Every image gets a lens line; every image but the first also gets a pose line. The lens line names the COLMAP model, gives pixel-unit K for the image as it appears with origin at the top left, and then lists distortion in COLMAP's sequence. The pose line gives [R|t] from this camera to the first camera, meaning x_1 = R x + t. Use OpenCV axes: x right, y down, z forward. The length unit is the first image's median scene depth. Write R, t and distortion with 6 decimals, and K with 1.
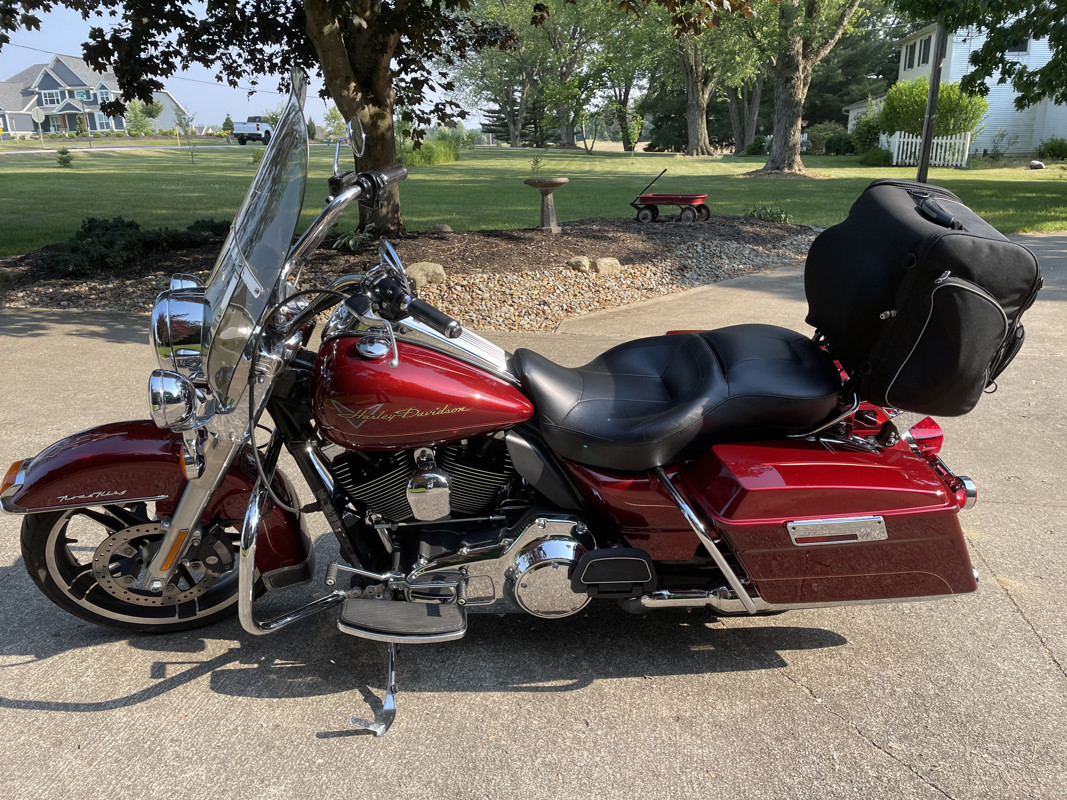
lens RADIAL K [[808.1, 0, 533.5], [0, 808.1, 400.0], [0, 0, 1]] dist [0.070703, -0.112564]
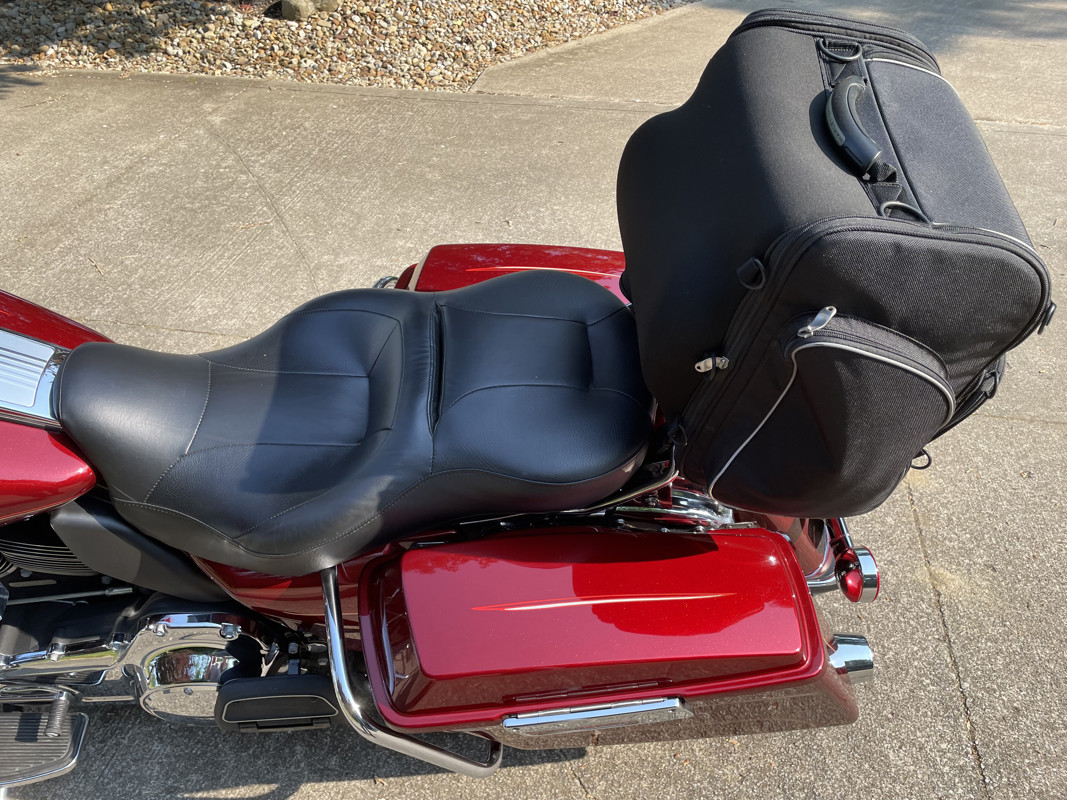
lens RADIAL K [[808.1, 0, 533.5], [0, 808.1, 400.0], [0, 0, 1]] dist [0.070703, -0.112564]
pose [[0.999792, 0.004289, -0.019954, 0.103649], [0.002939, 0.937220, 0.348726, -0.076565], [0.020197, -0.348712, 0.937012, 0.166253]]
